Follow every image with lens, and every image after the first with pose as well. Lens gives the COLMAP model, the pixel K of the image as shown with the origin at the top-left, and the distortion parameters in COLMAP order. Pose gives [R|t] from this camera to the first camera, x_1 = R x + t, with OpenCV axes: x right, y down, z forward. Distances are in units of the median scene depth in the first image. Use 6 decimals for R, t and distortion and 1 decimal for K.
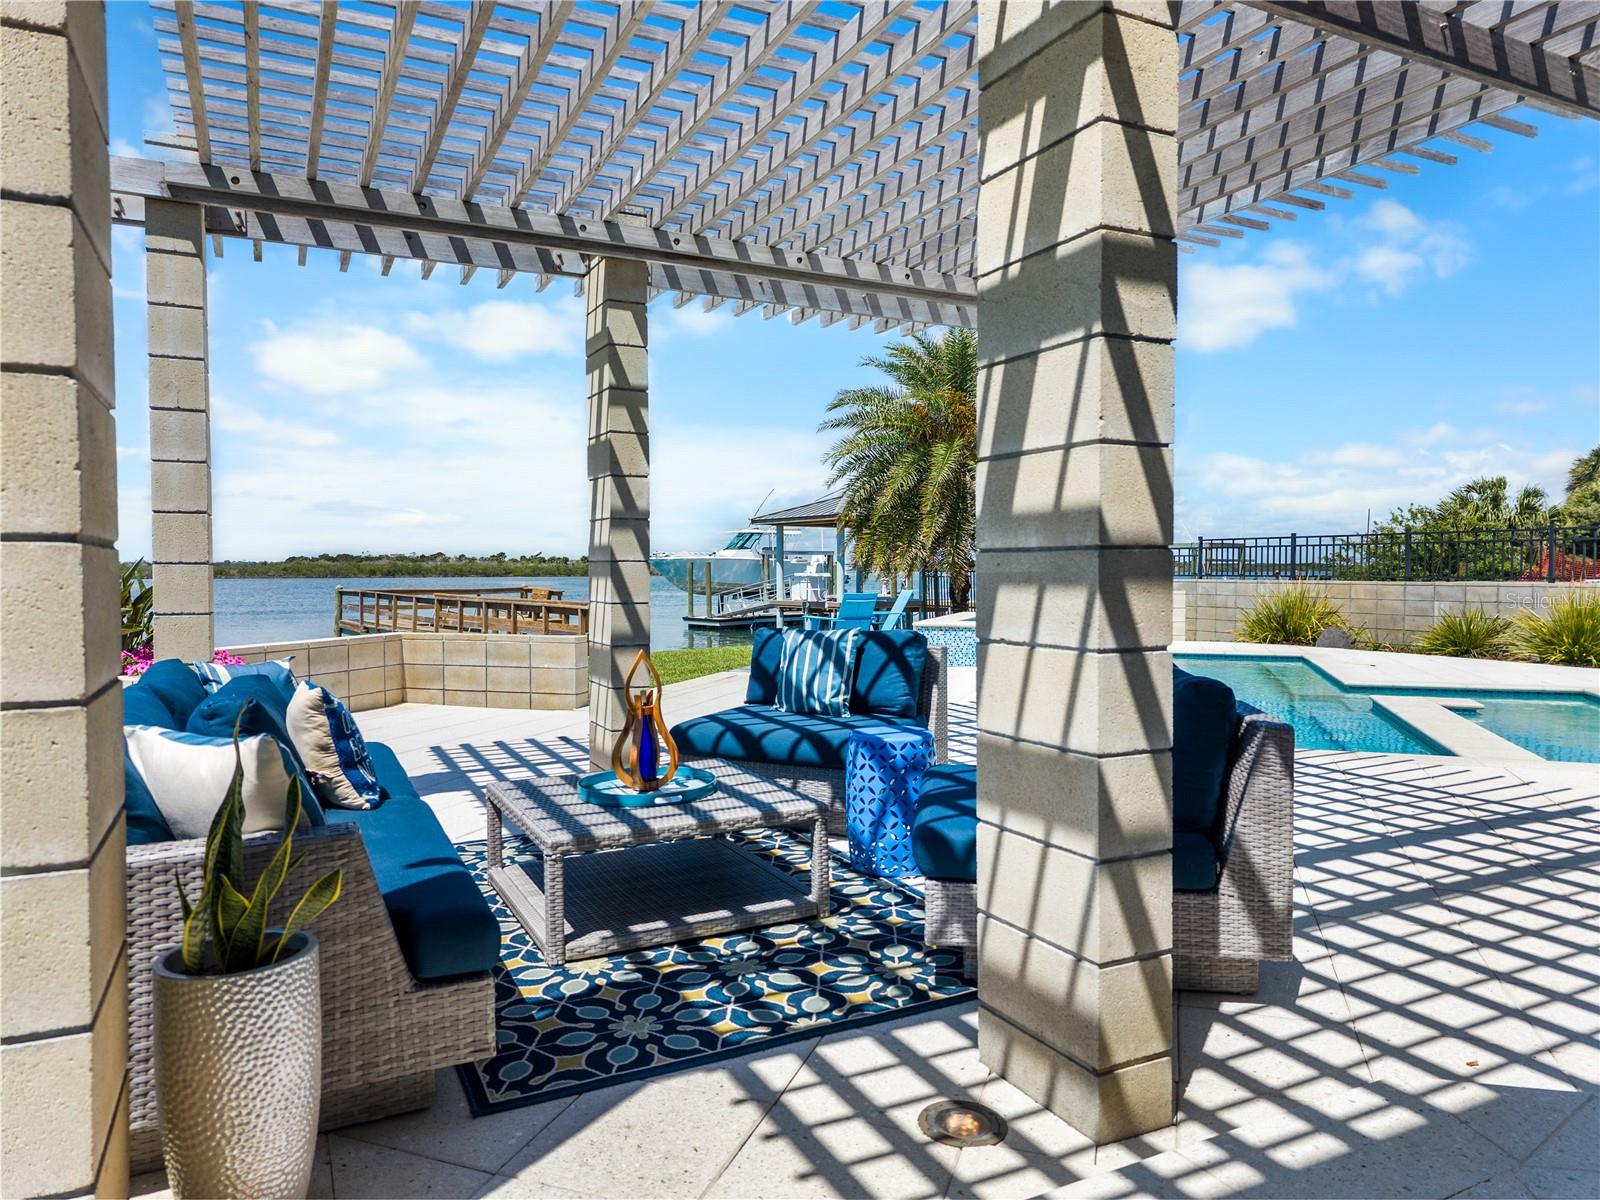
lens RADIAL K [[1071.1, 0, 800.0], [0, 1071.1, 600.0], [0, 0, 1]] dist [0.056396, -0.082144]
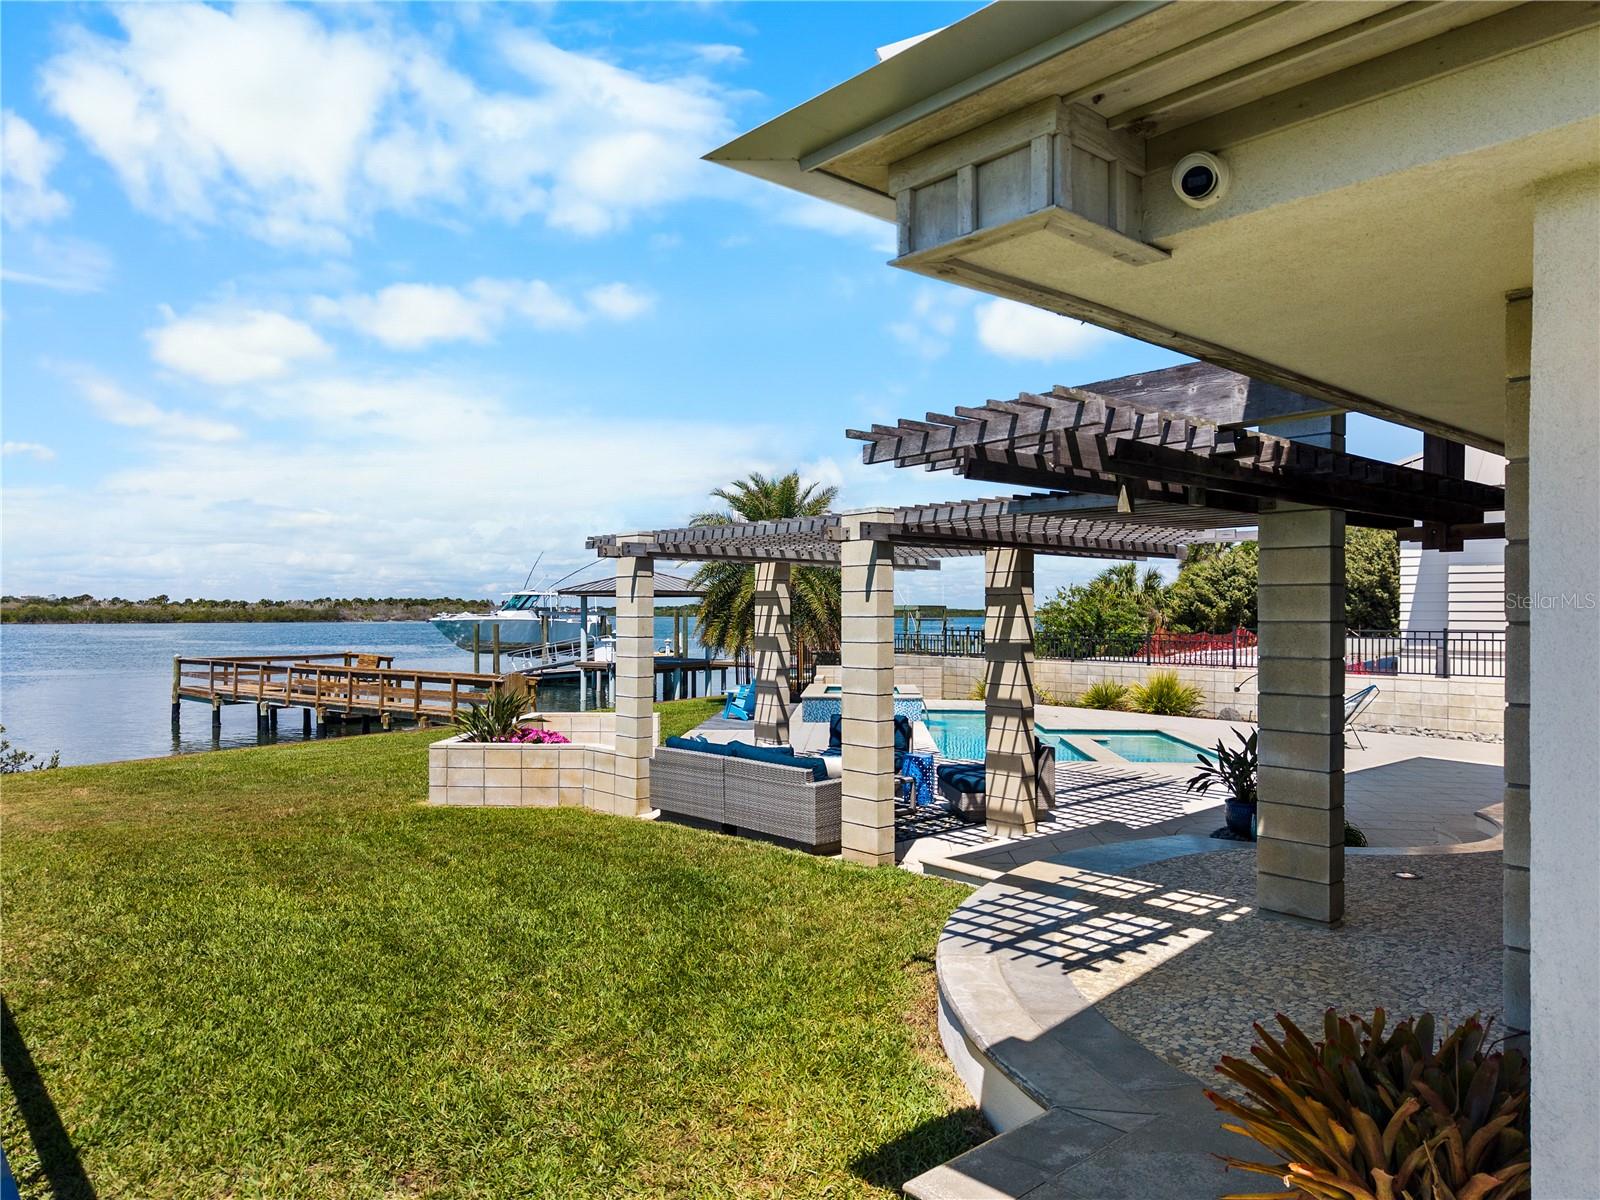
lens RADIAL K [[1079.2, 0, 800.0], [0, 1079.2, 600.0], [0, 0, 1]] dist [0.006944, 0.001415]
pose [[0.963892, 0.005575, 0.266235, -0.747204], [0.005277, 0.999185, -0.040030, -0.134772], [-0.266241, 0.039989, 0.963077, -1.284943]]
